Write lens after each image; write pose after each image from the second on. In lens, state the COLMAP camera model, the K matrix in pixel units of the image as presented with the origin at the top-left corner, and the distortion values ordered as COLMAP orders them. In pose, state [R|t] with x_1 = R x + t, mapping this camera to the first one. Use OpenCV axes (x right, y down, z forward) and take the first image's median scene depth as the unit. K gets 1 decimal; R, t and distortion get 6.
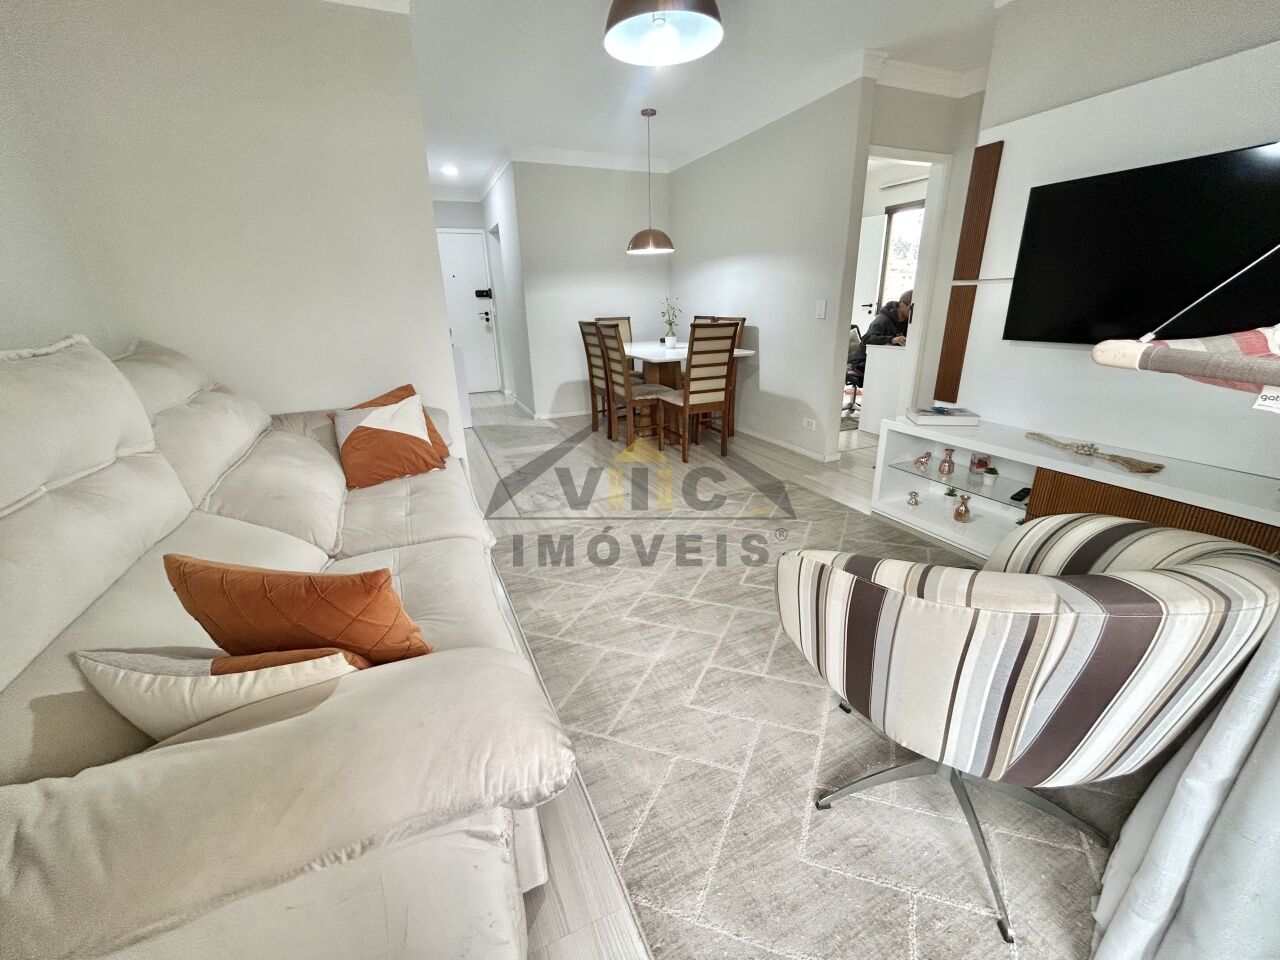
lens RADIAL K [[517.9, 0, 637.5], [0, 517.9, 481.0], [0, 0, 1]] dist [-0.001640, 0.000648]
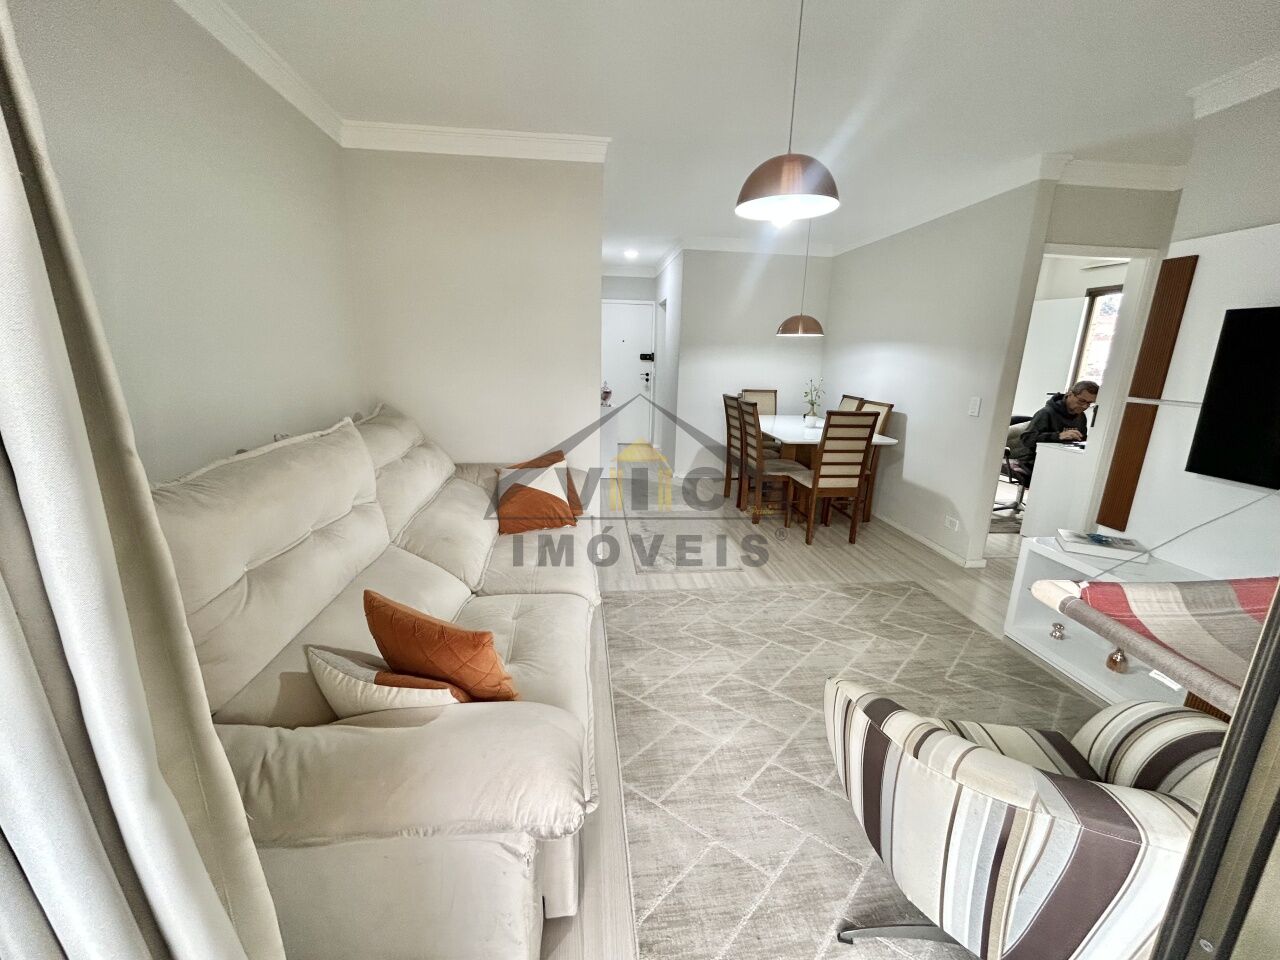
lens RADIAL K [[517.9, 0, 634.3], [0, 517.9, 480.8], [0, 0, 1]] dist [-0.001640, 0.000648]
pose [[0.949900, 0.118739, -0.289122, 0.091884], [-0.144252, 0.987166, -0.068516, -0.074655], [0.277276, 0.106789, 0.954837, -0.102657]]
